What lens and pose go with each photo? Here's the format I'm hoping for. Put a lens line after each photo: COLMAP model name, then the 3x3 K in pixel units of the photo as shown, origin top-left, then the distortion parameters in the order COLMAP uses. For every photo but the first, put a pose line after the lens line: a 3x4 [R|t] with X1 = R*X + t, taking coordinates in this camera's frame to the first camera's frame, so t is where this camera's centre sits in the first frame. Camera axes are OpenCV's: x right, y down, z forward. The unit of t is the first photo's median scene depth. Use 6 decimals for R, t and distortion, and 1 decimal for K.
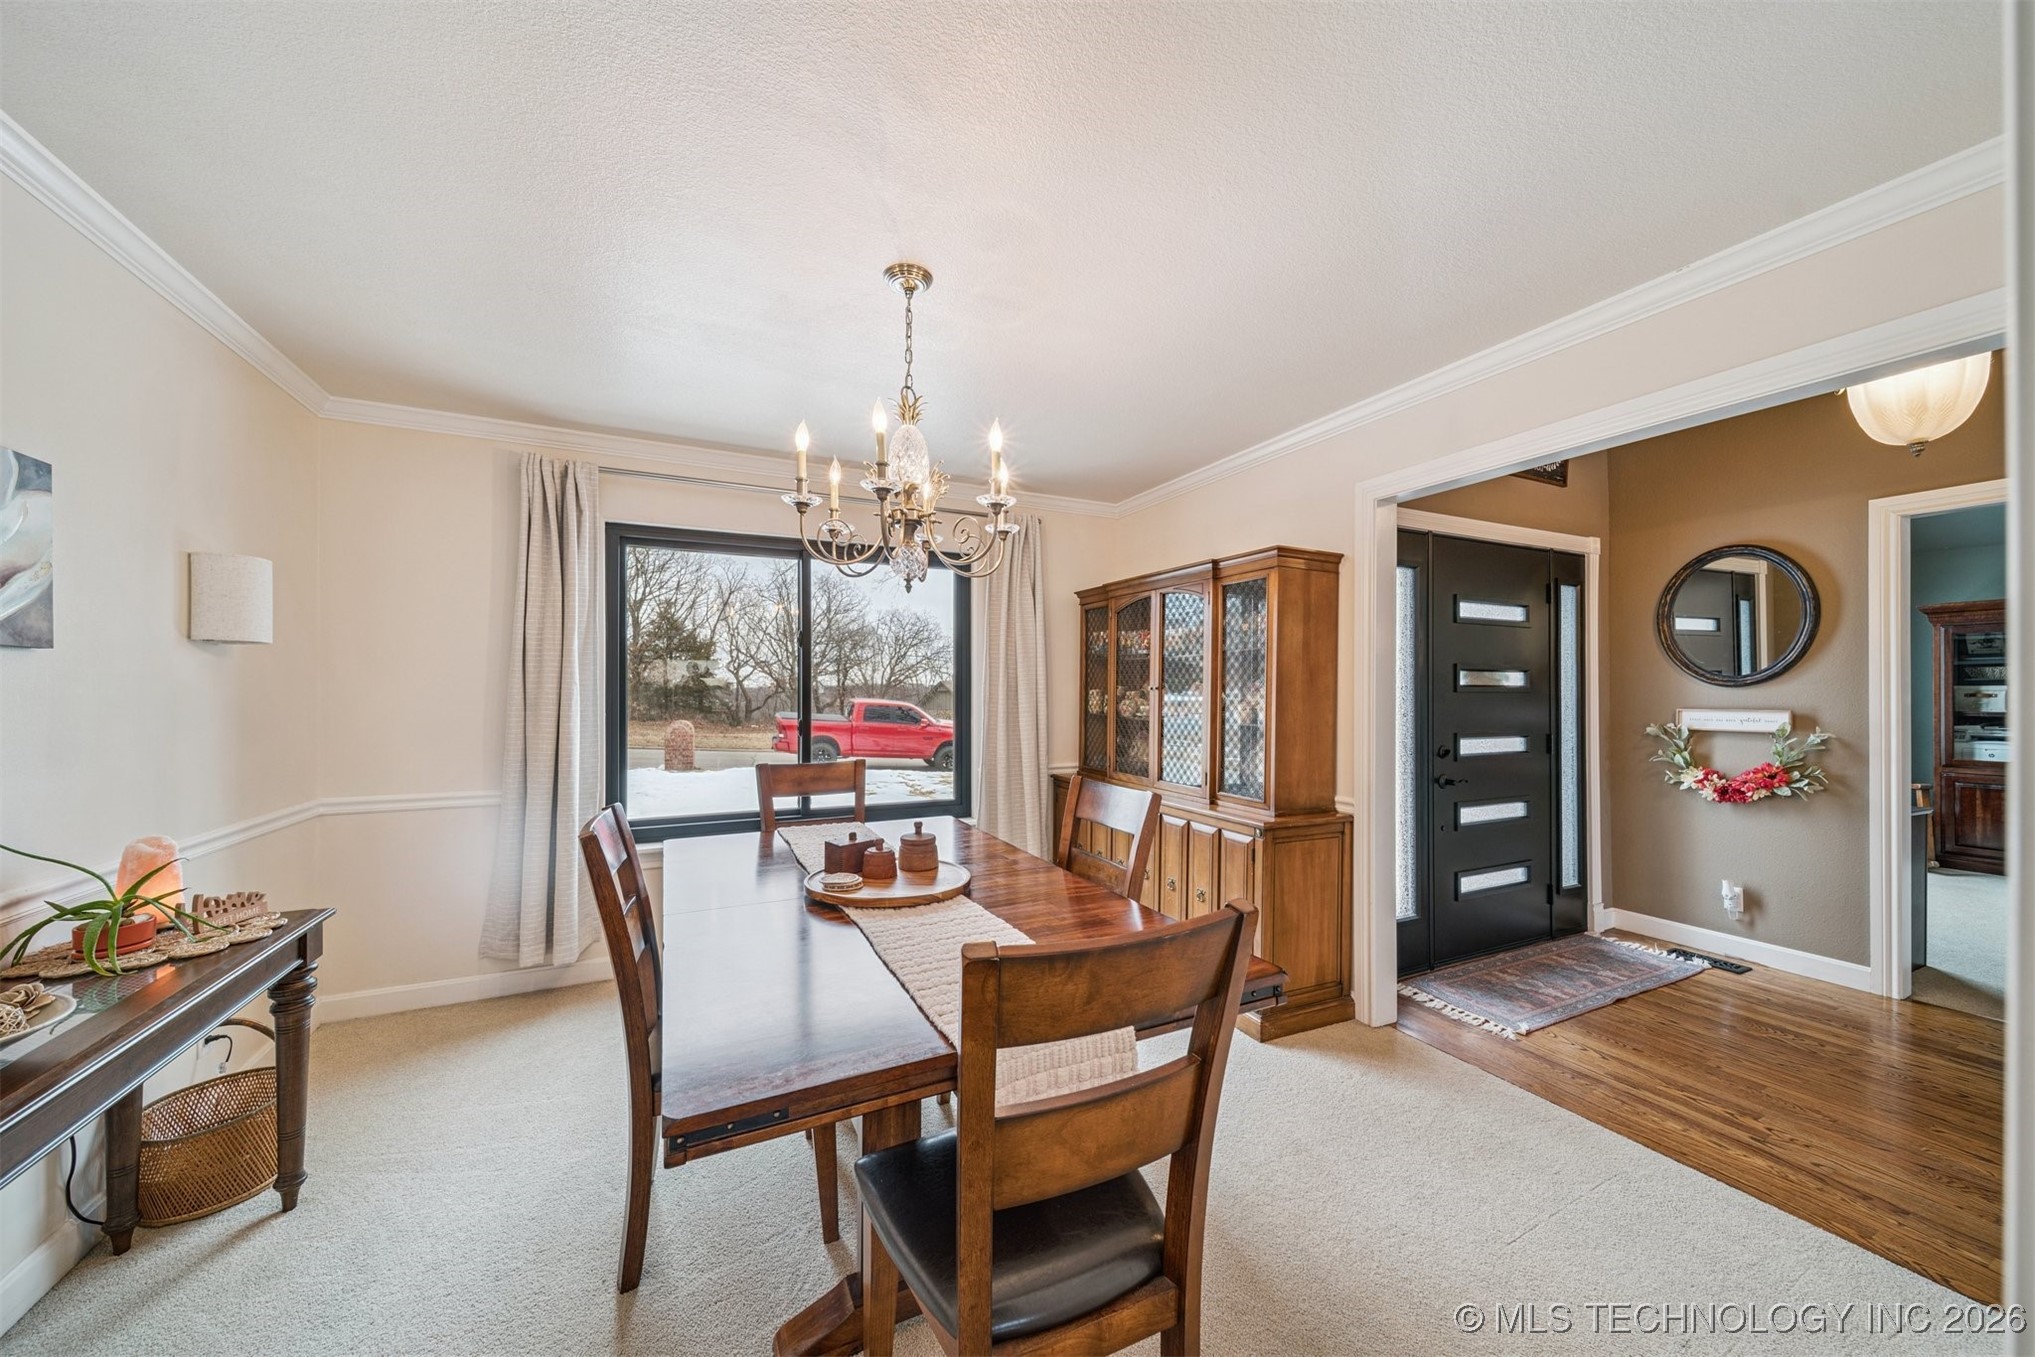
lens RADIAL K [[723.5, 0, 1012.5], [0, 723.5, 686.2], [0, 0, 1]] dist [0.000742, -0.000132]
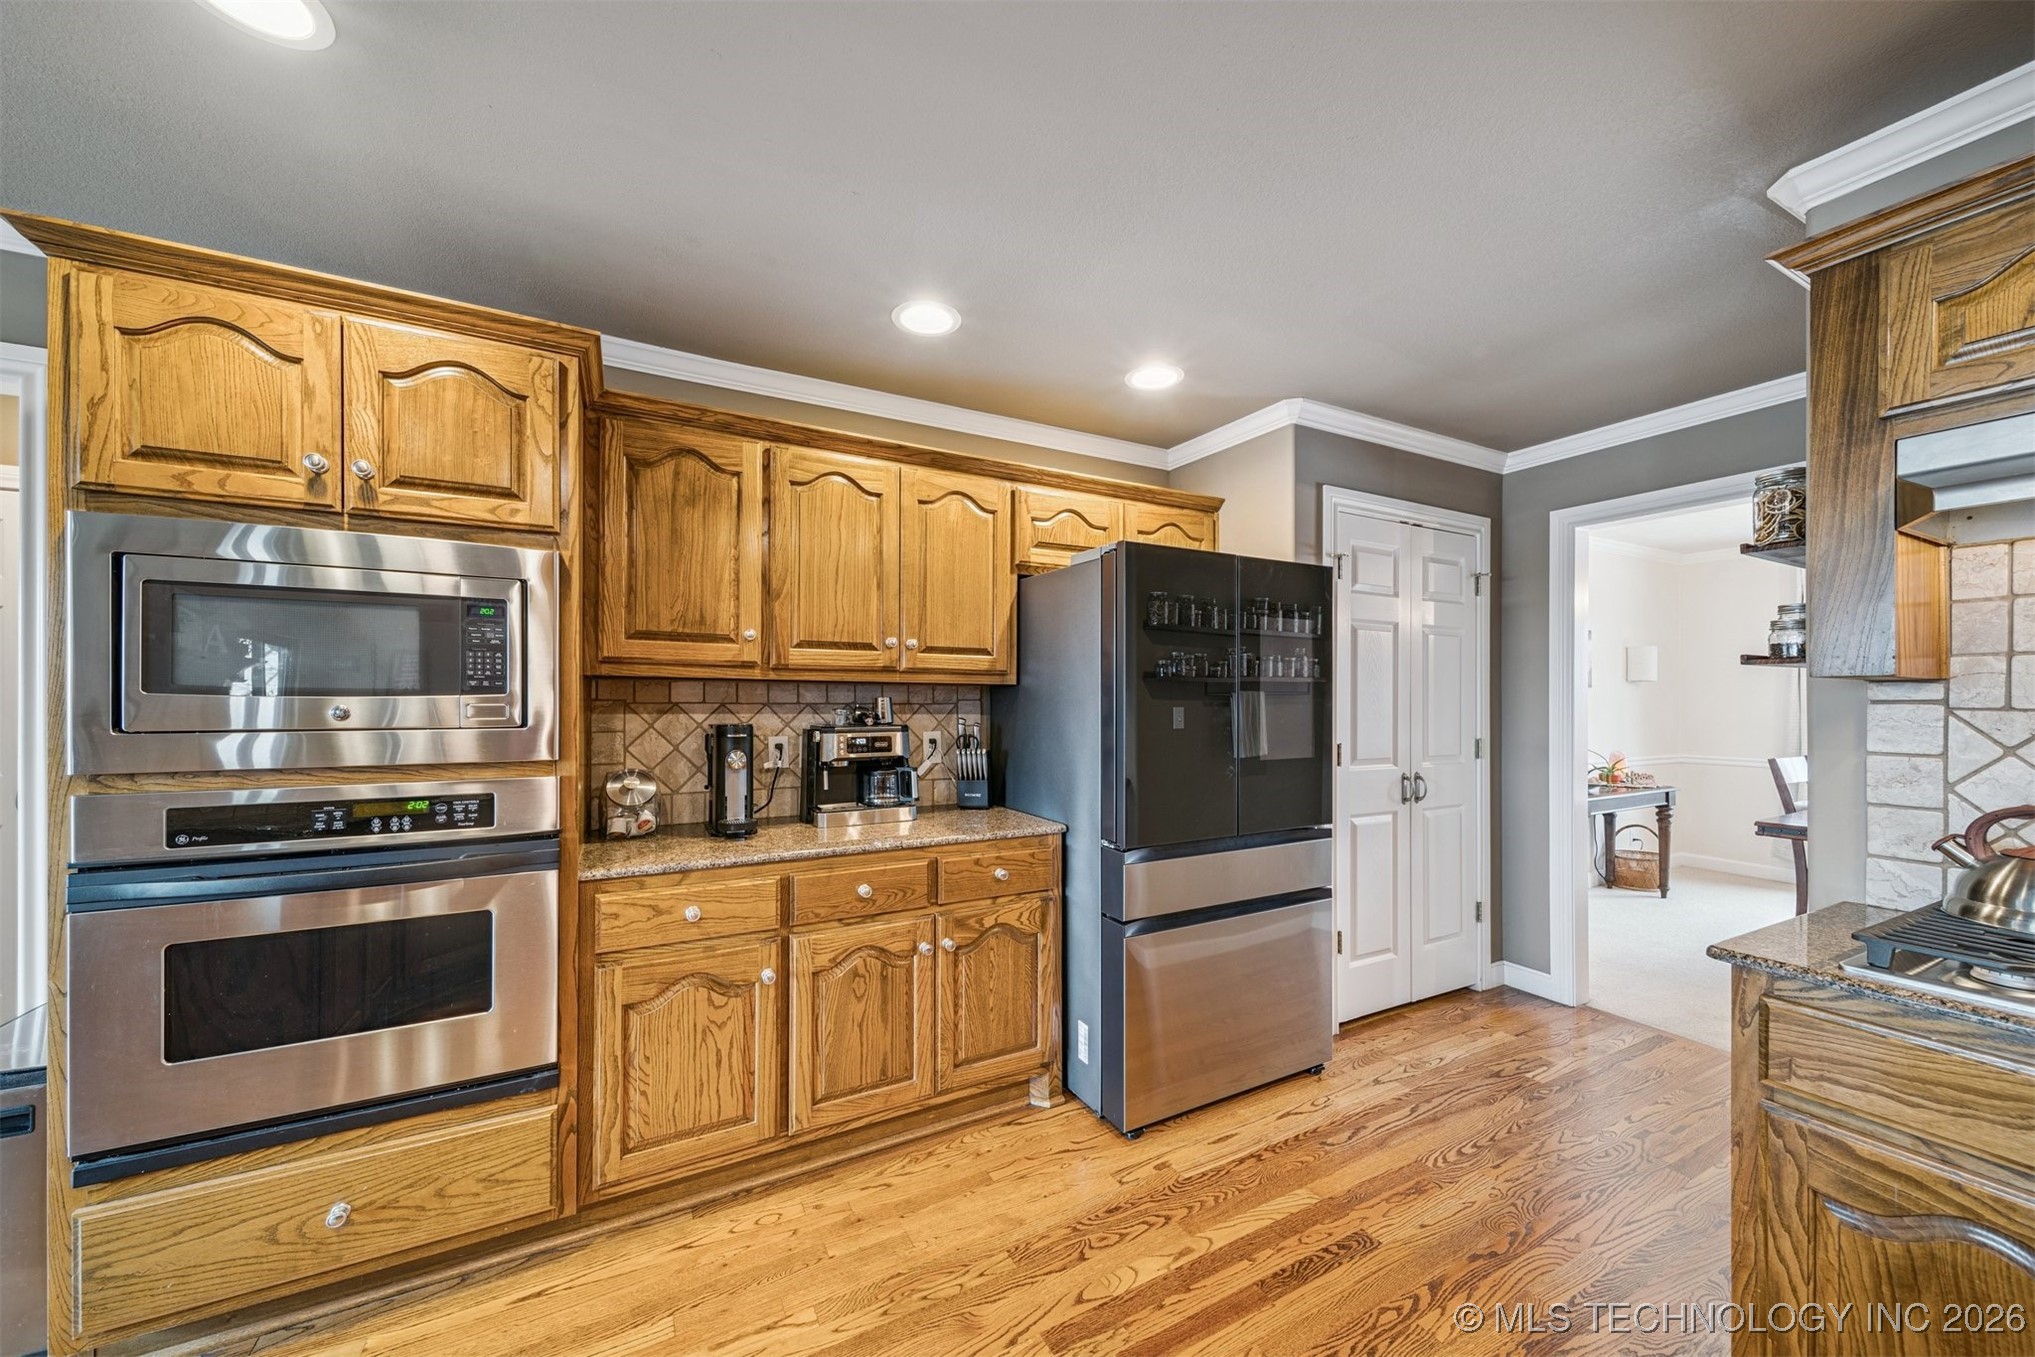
lens RADIAL K [[723.5, 0, 1012.5], [0, 723.5, 686.2], [0, 0, 1]] dist [0.000742, -0.000132]
pose [[0.037693, -0.011220, -0.999226, 1.518463], [-0.005519, 0.999919, -0.011436, -0.005918], [0.999274, 0.005946, 0.037628, -1.438808]]
